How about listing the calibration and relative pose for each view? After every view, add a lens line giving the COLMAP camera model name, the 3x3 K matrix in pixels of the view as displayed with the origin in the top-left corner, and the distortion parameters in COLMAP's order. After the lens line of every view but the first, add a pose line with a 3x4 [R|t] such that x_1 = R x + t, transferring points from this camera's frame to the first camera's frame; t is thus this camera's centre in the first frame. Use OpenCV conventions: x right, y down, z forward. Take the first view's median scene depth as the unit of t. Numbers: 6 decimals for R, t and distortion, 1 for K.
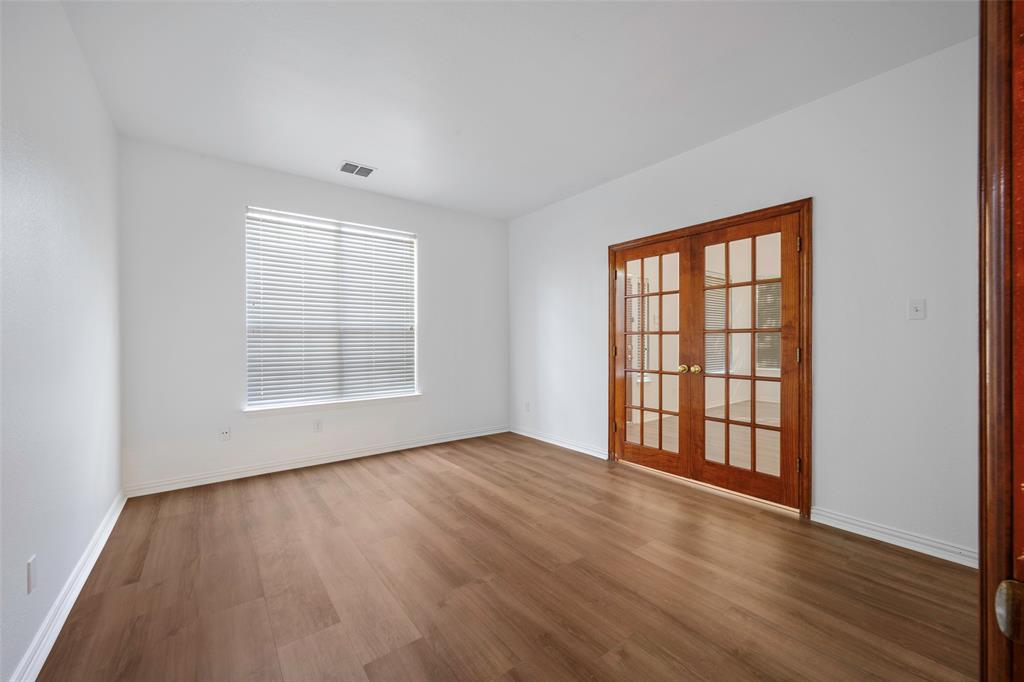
lens RADIAL K [[405.1, 0, 505.3], [0, 405.1, 338.4], [0, 0, 1]] dist [0.000446, 0.000023]
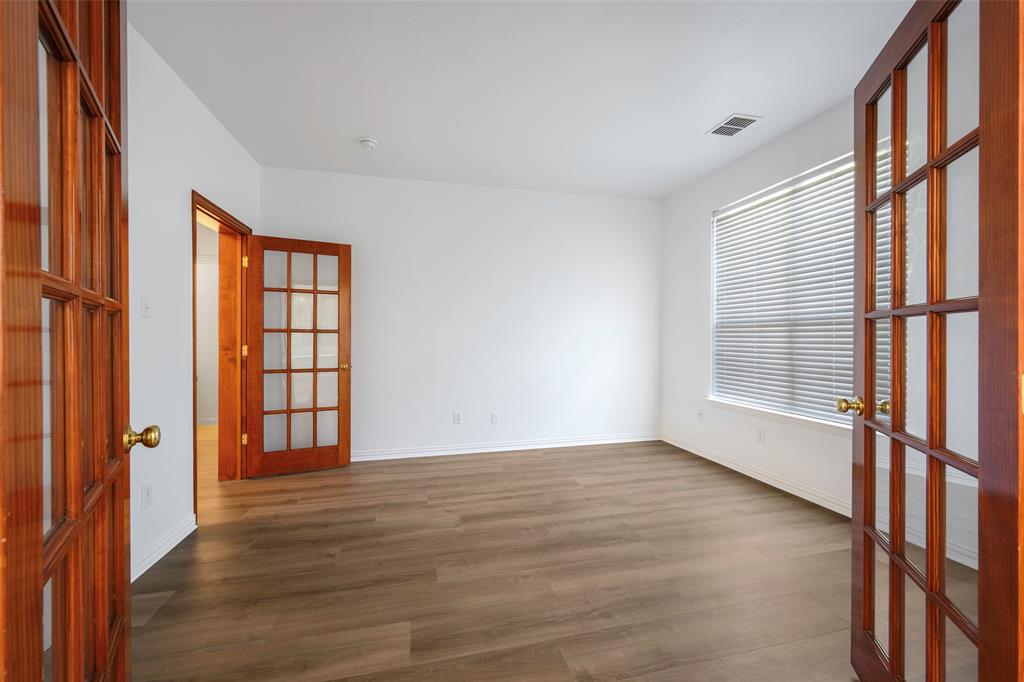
lens RADIAL K [[405.1, 0, 505.3], [0, 405.1, 338.4], [0, 0, 1]] dist [0.000446, 0.000023]
pose [[-0.408048, 0.008825, -0.912918, 0.684299], [0.009278, 0.999942, 0.005519, 0.002191], [0.912913, -0.006217, -0.408107, 1.097244]]
